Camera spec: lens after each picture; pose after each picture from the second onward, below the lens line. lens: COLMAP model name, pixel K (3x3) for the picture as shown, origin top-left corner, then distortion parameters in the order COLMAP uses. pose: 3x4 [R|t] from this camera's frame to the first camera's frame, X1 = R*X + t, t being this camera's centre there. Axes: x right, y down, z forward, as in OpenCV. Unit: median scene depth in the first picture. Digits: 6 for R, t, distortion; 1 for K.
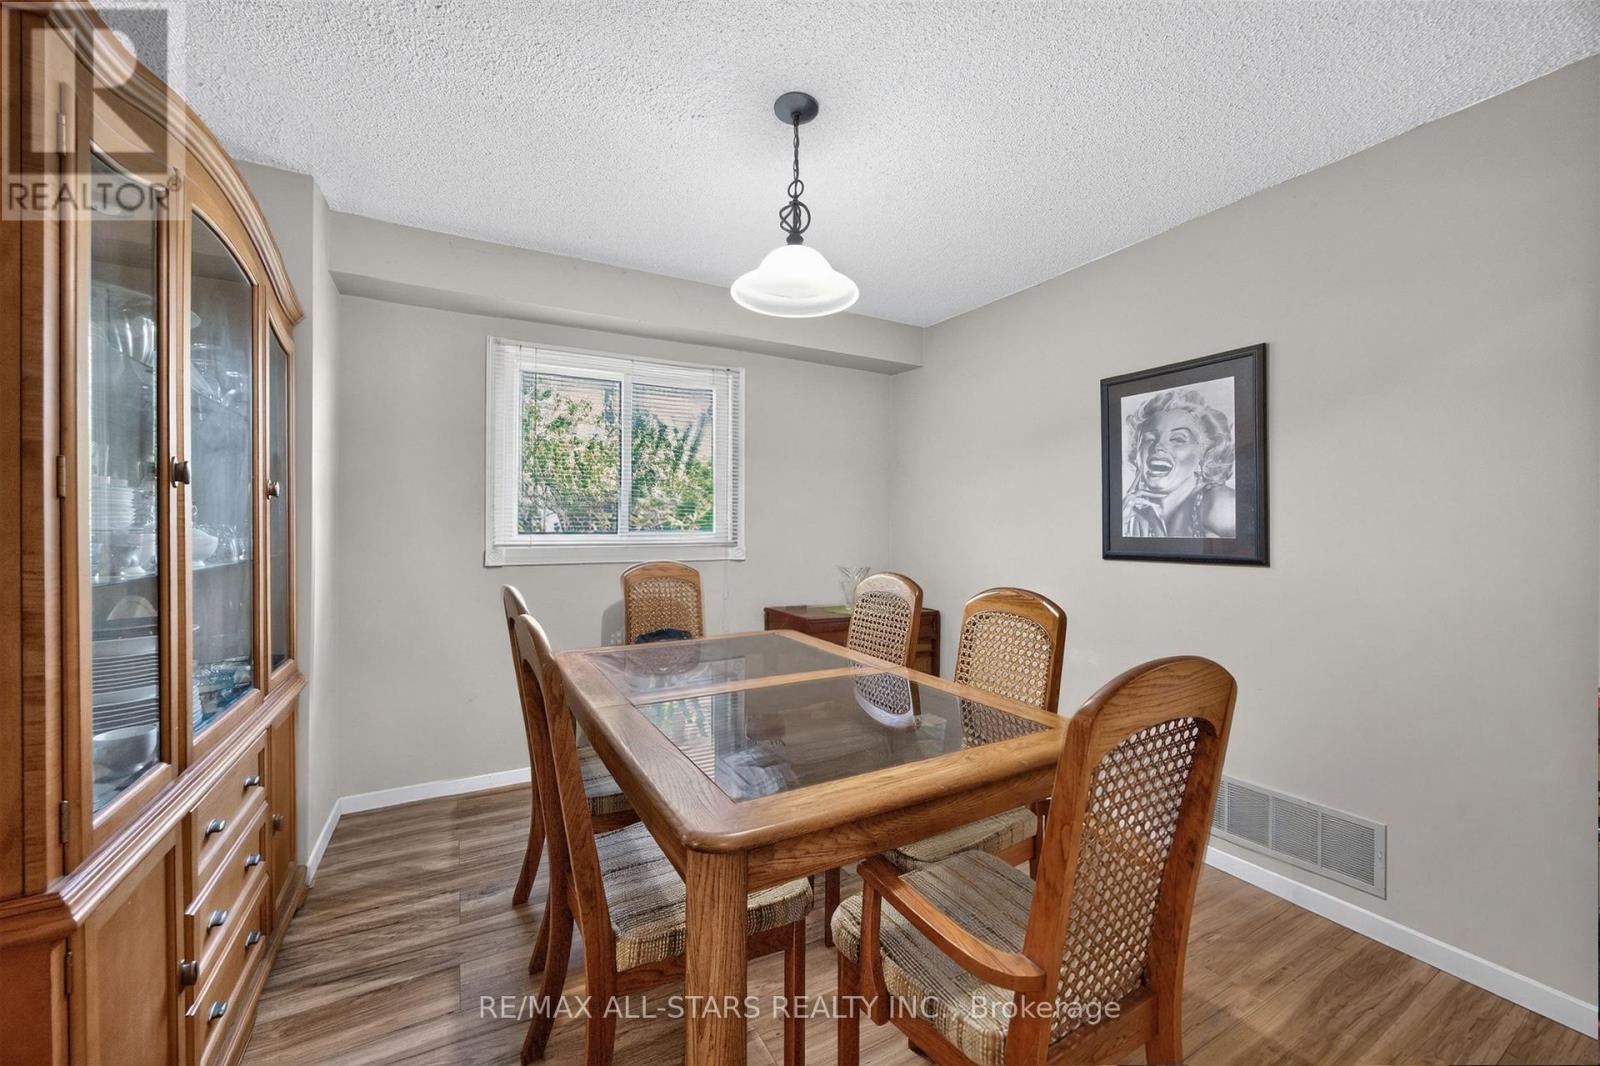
lens RADIAL K [[627.1, 0, 795.8], [0, 627.1, 520.5], [0, 0, 1]] dist [-0.020228, 0.007677]
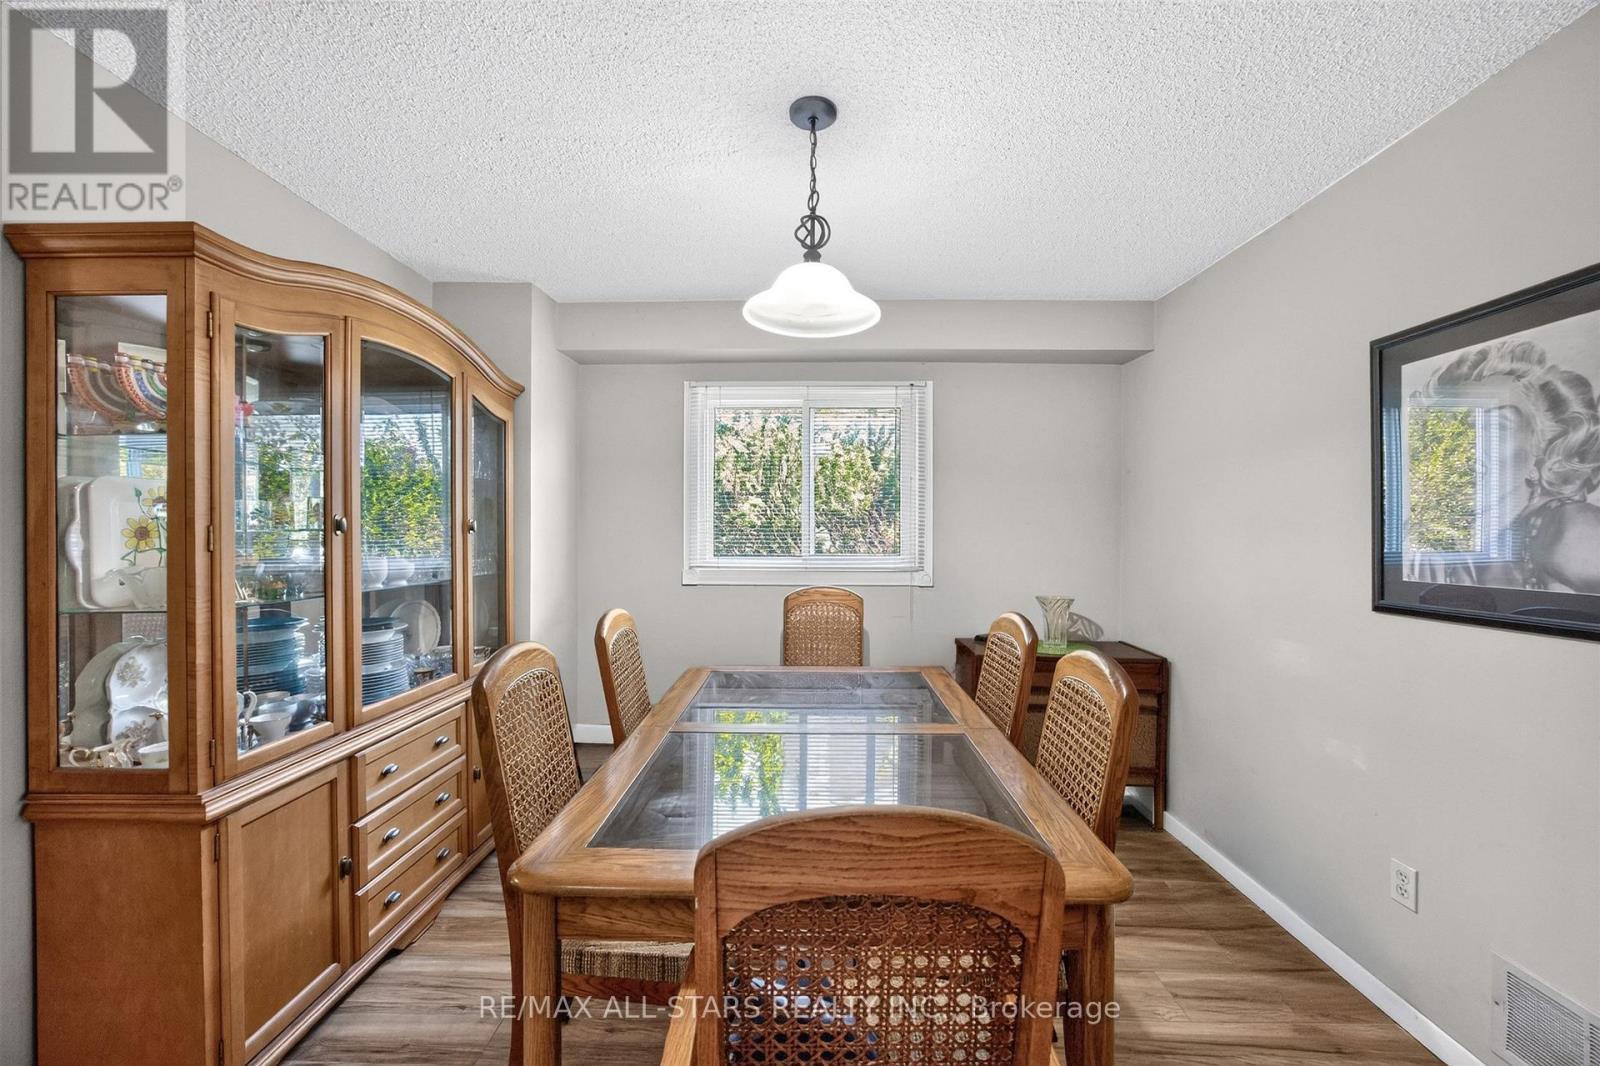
lens RADIAL K [[621.8, 0, 800.0], [0, 621.8, 533.0], [0, 0, 1]] dist [-0.007114, 0.000224]
pose [[0.863222, 0.001349, -0.504822, 0.336506], [0.002843, 0.999968, 0.007533, -0.032712], [0.504816, -0.007937, 0.863190, 0.140045]]
